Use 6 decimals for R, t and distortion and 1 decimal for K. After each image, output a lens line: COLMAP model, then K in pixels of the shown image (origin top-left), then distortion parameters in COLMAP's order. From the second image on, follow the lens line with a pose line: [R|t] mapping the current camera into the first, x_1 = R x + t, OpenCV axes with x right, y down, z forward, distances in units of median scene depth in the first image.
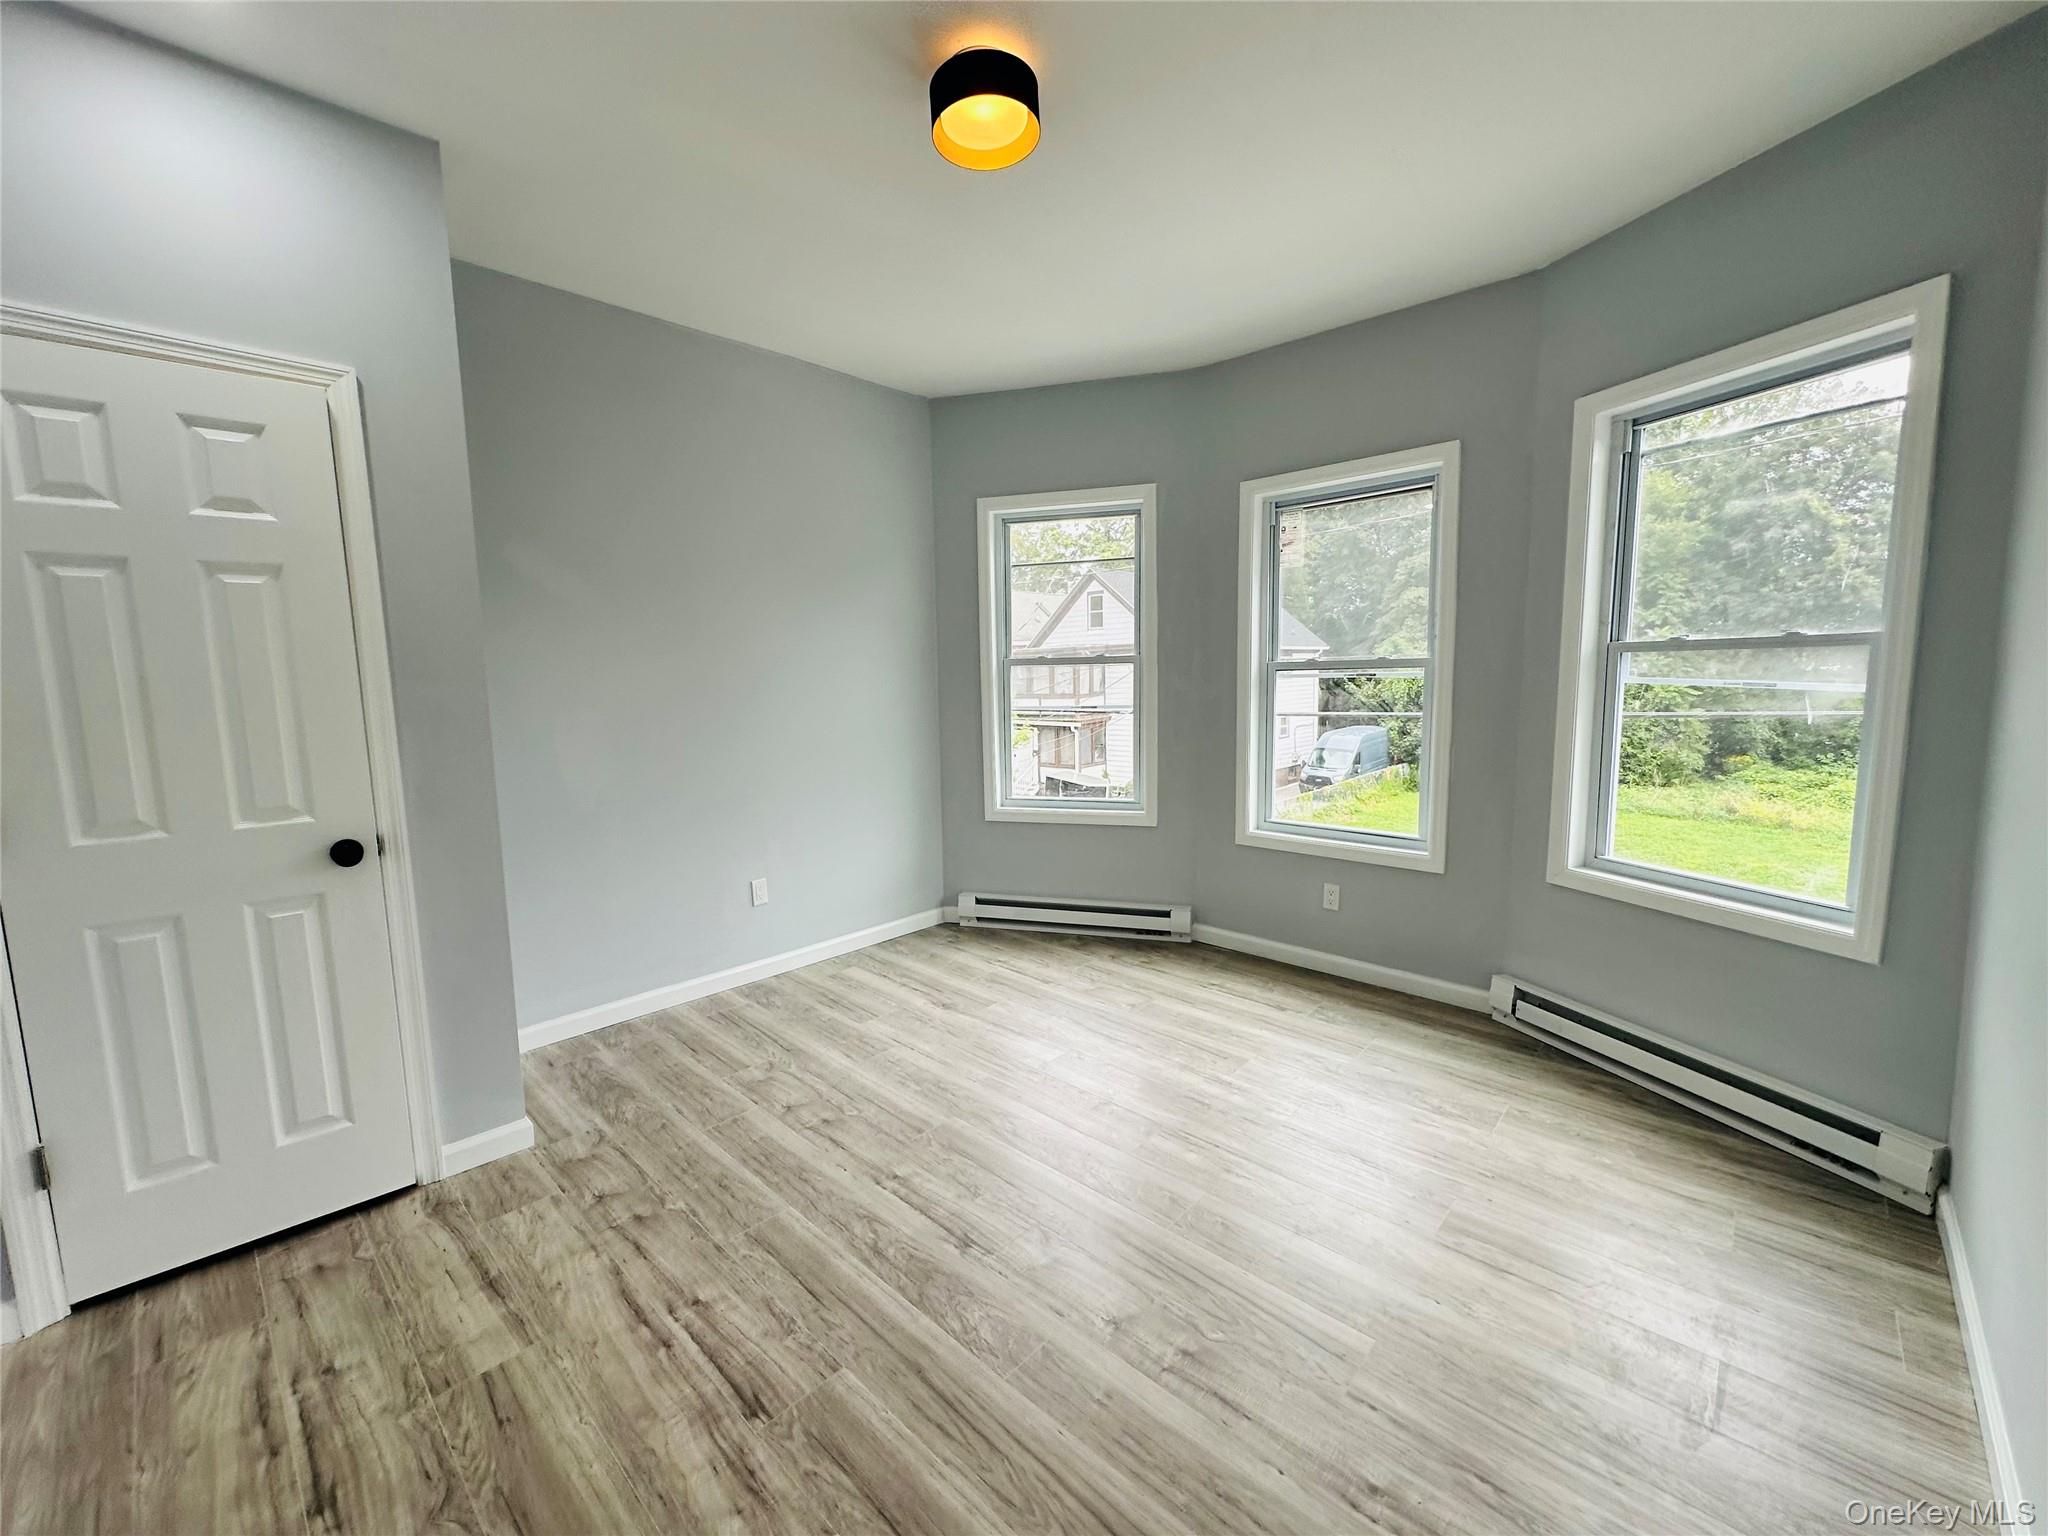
lens RADIAL K [[814.2, 0, 1023.4], [0, 814.2, 776.7], [0, 0, 1]] dist [-0.006306, 0.001662]
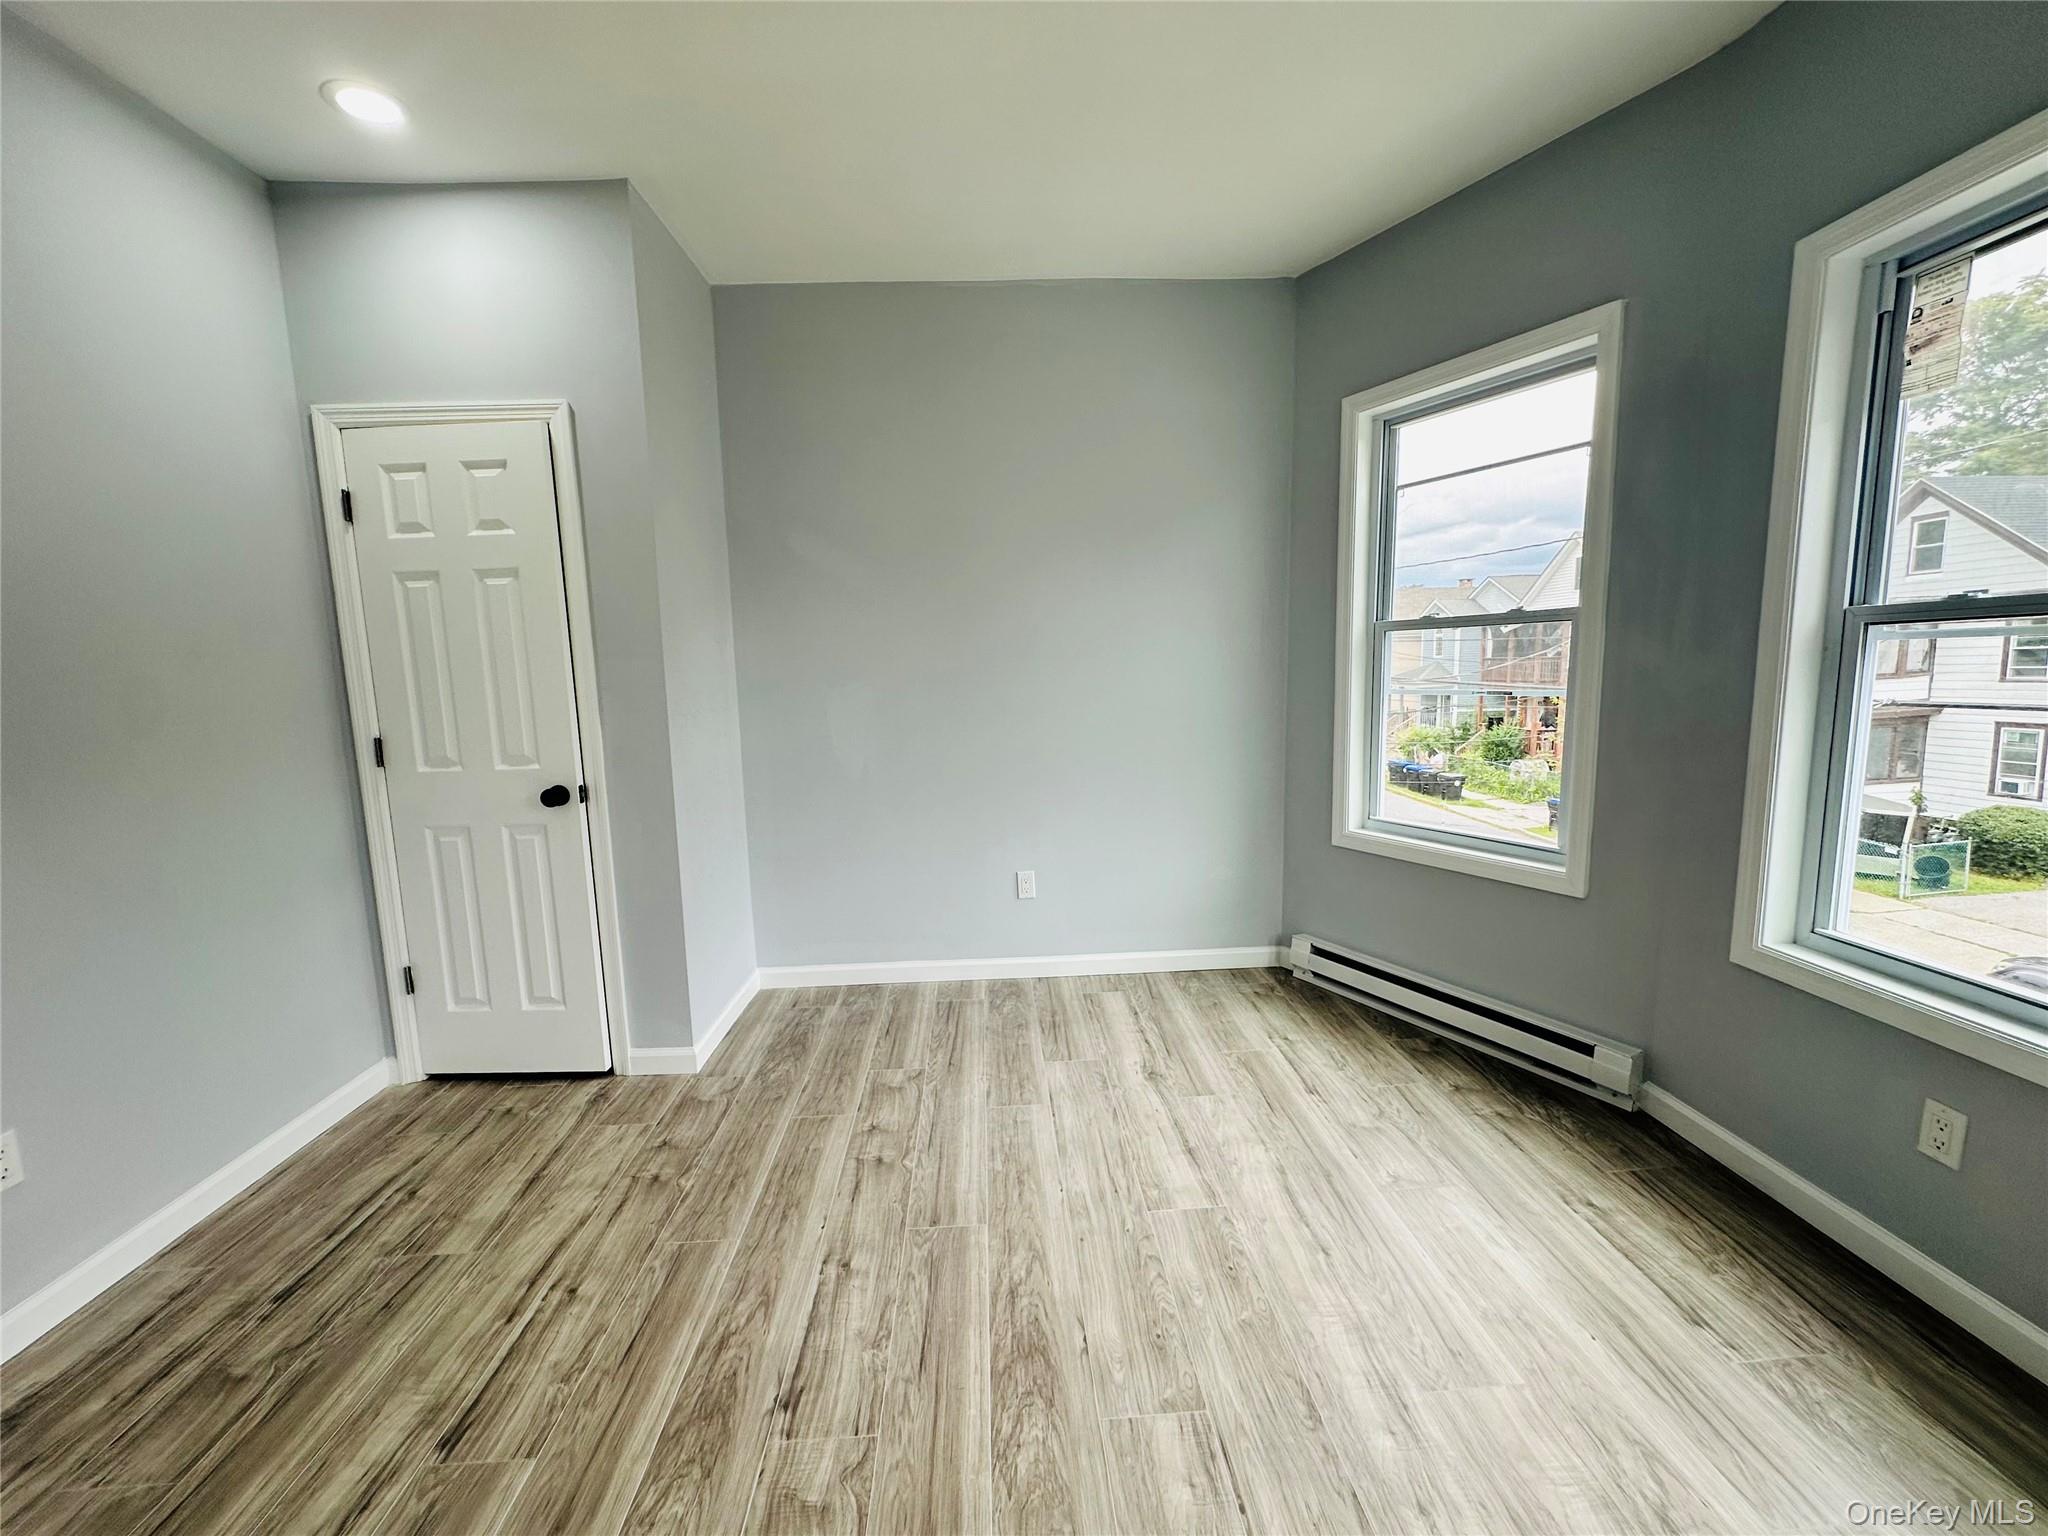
lens RADIAL K [[814.2, 0, 1024.2], [0, 814.2, 773.9], [0, 0, 1]] dist [-0.006306, 0.001662]
pose [[0.716727, 0.090776, -0.691421, 0.339784], [-0.073749, 0.995798, 0.054290, -0.037866], [0.693443, 0.012081, 0.720410, 0.370292]]
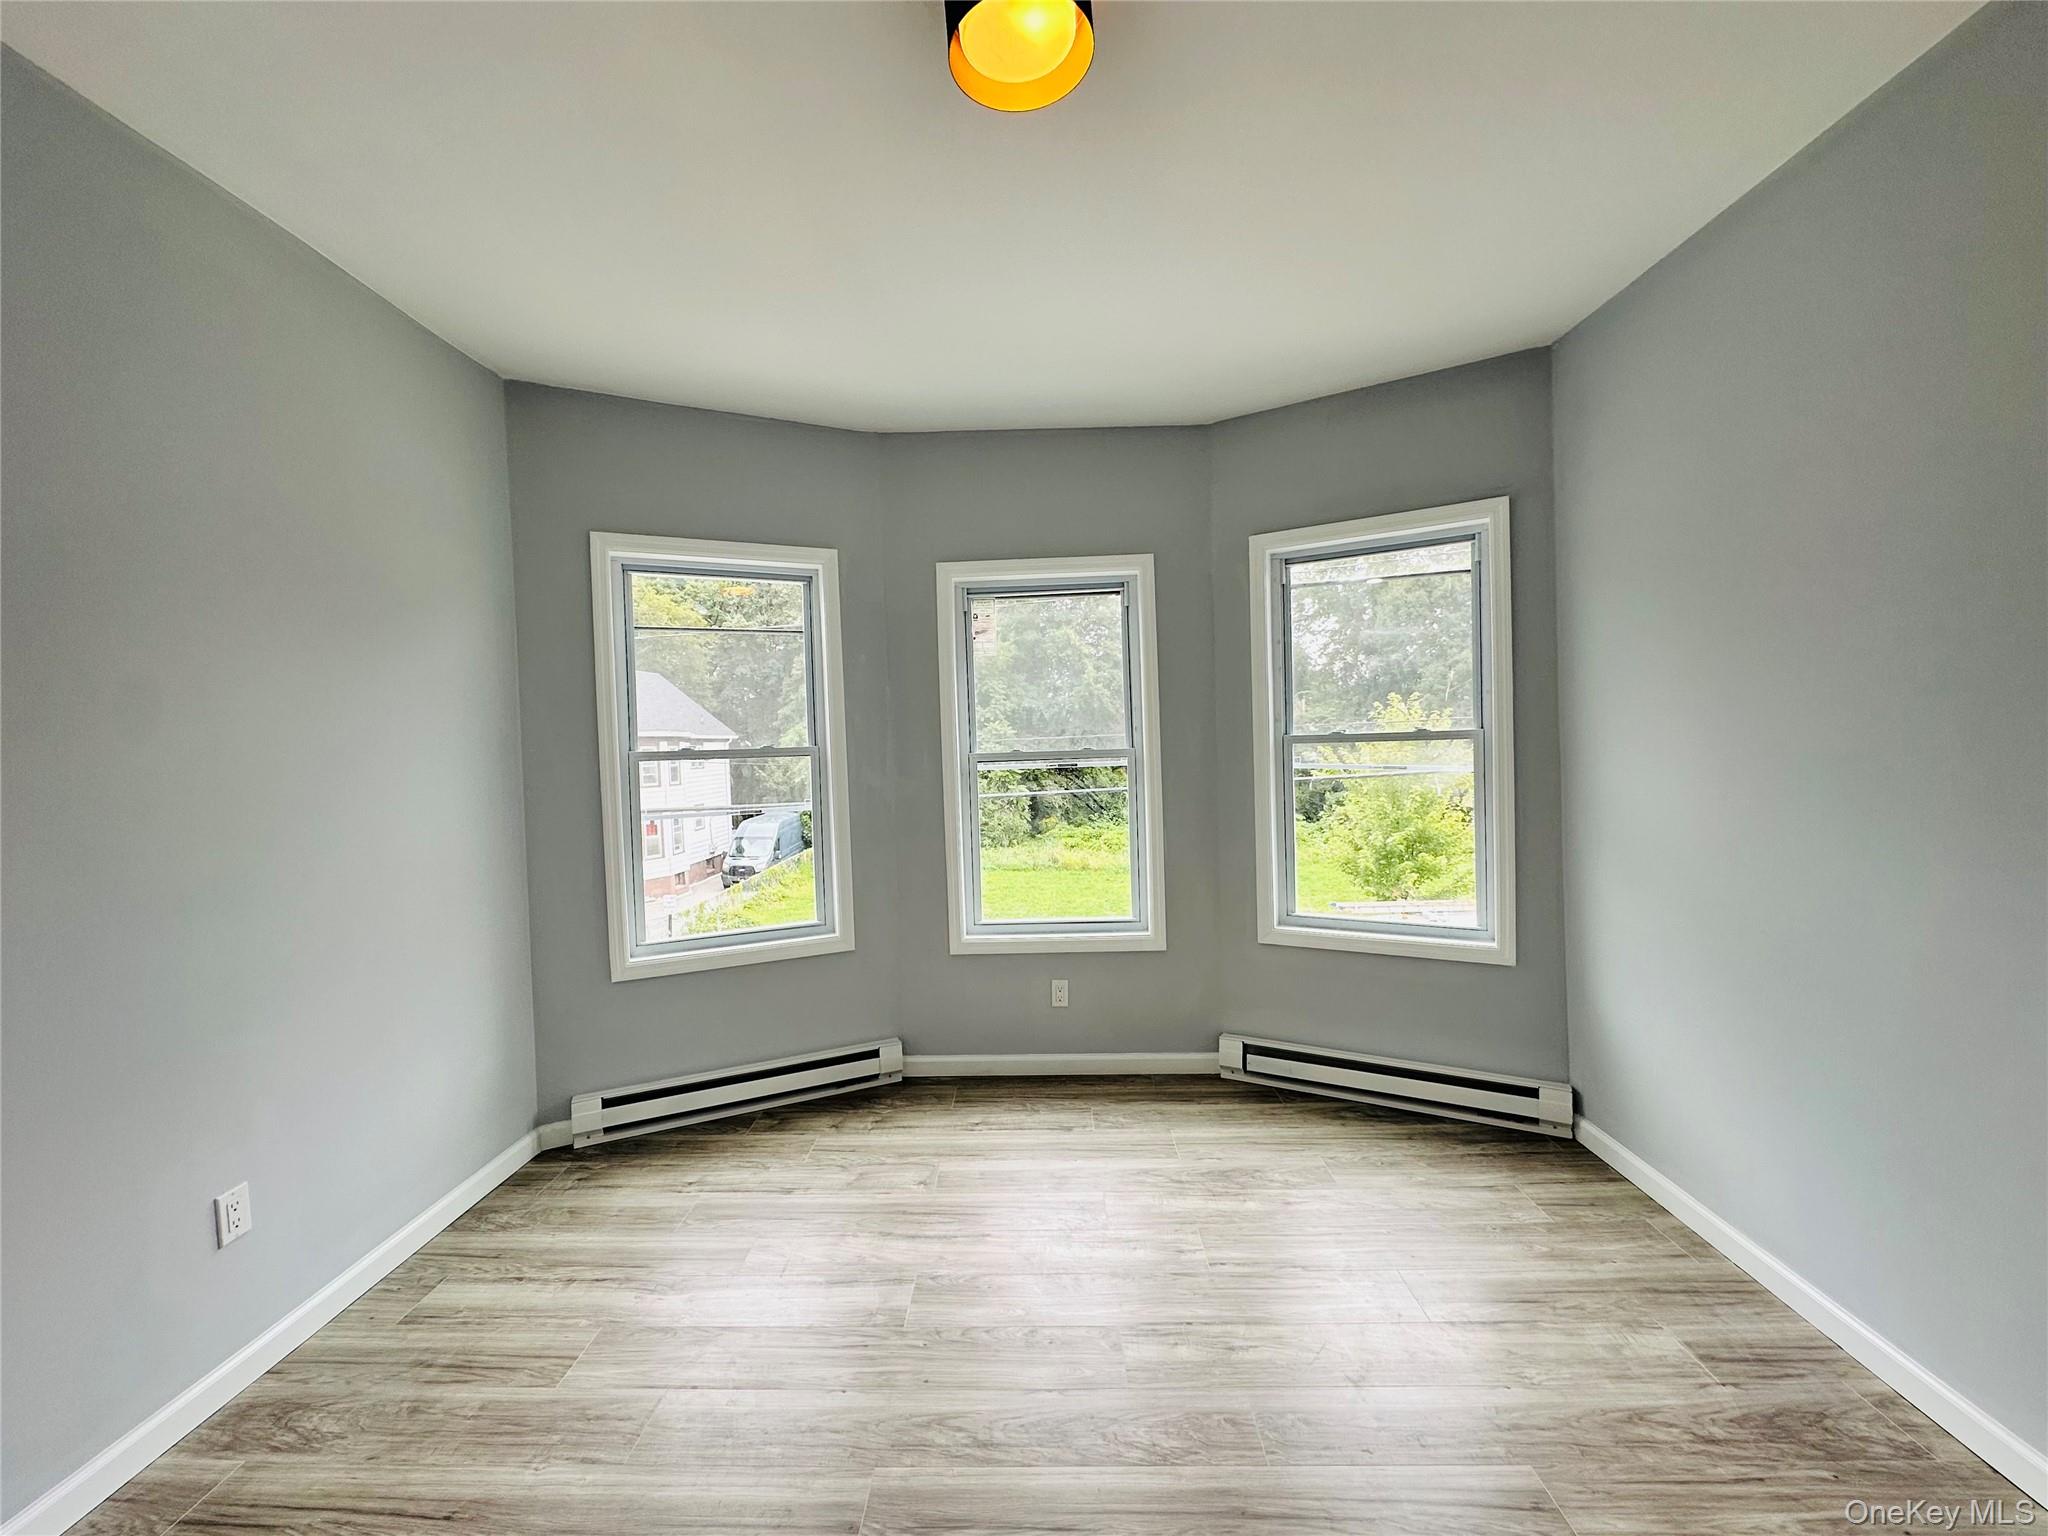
lens RADIAL K [[814.2, 0, 1025.1], [0, 814.2, 773.1], [0, 0, 1]] dist [-0.006306, 0.001662]
pose [[0.748101, -0.024710, 0.663125, -0.317634], [0.099192, 0.992243, -0.074929, -0.048209], [-0.656129, 0.121832, 0.744749, 0.304694]]
